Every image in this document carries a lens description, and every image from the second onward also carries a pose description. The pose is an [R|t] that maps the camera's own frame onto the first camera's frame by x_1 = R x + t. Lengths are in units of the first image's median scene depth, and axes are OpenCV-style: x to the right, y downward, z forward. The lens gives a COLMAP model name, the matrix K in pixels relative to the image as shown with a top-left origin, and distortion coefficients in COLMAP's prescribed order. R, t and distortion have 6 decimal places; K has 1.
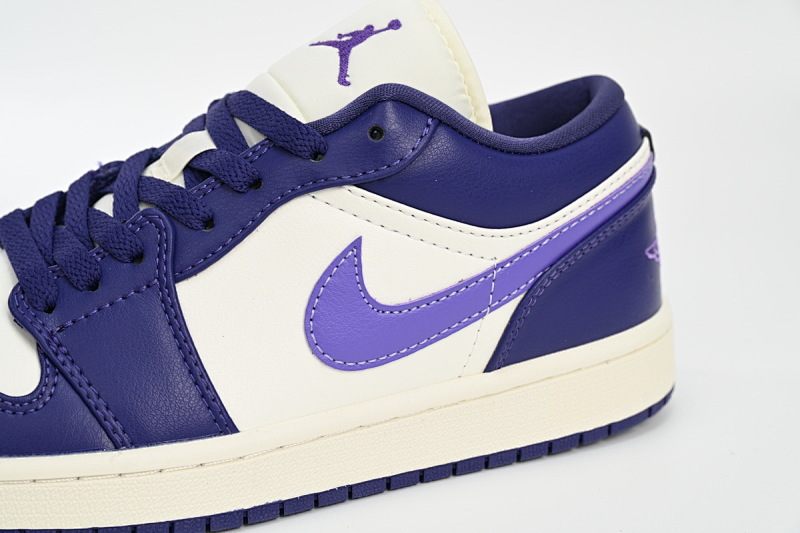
lens RADIAL K [[1506.7, 0, 398.1], [0, 1506.7, 264.3], [0, 0, 1]] dist [-0.084473, 0.000000]
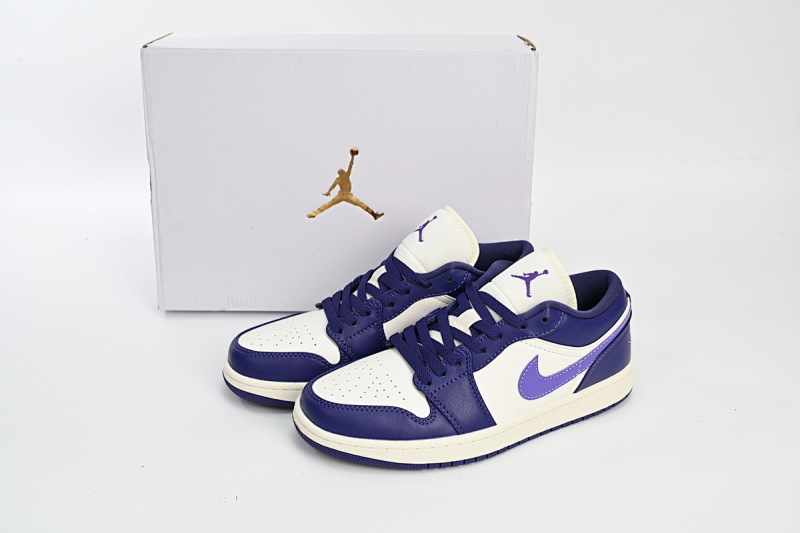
lens RADIAL K [[966.7, 0, 396.6], [0, 966.7, 267.6], [0, 0, 1]] dist [0.016594, 0.000000]
pose [[0.997468, -0.015270, 0.069464, -0.408589], [0.003073, 0.985021, 0.172406, -0.488370], [-0.071056, -0.171756, 0.982574, -0.724809]]
